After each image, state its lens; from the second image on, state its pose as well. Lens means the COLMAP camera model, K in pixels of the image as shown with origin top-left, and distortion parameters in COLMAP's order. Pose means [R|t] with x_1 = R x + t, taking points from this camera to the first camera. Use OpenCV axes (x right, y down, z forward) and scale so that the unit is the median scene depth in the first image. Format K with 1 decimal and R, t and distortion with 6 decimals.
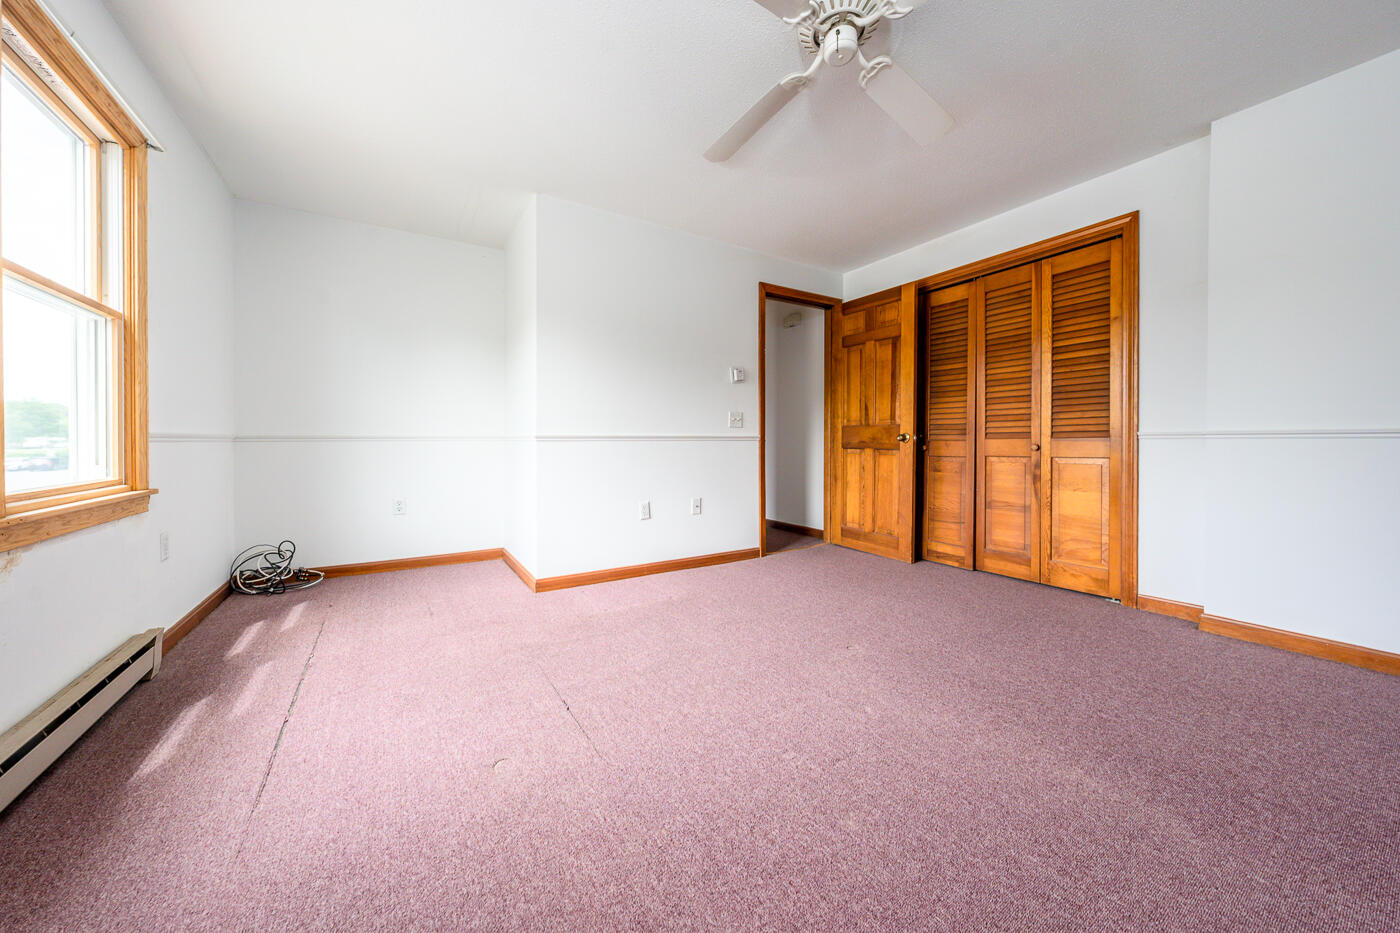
lens RADIAL K [[480.5, 0, 692.5], [0, 480.5, 456.6], [0, 0, 1]] dist [-0.000892, -0.000032]
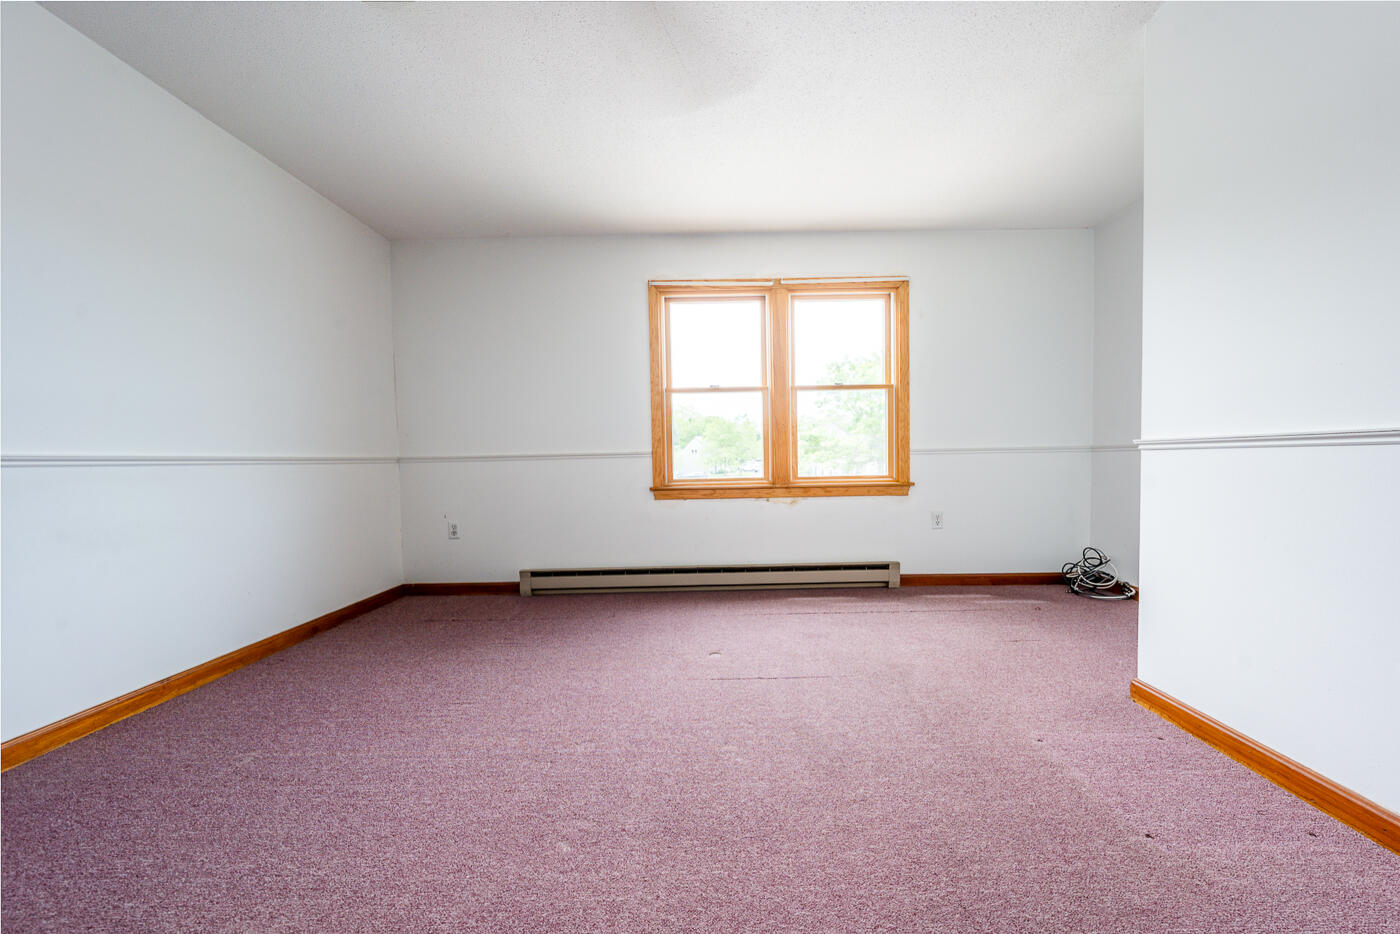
lens RADIAL K [[476.6, 0, 707.6], [0, 476.6, 463.5], [0, 0, 1]] dist [-0.000946, -0.000033]
pose [[-0.523848, 0.016477, -0.851652, 0.698482], [-0.011513, 0.999585, 0.026421, -0.035655], [0.851734, 0.023646, -0.523441, 1.279553]]
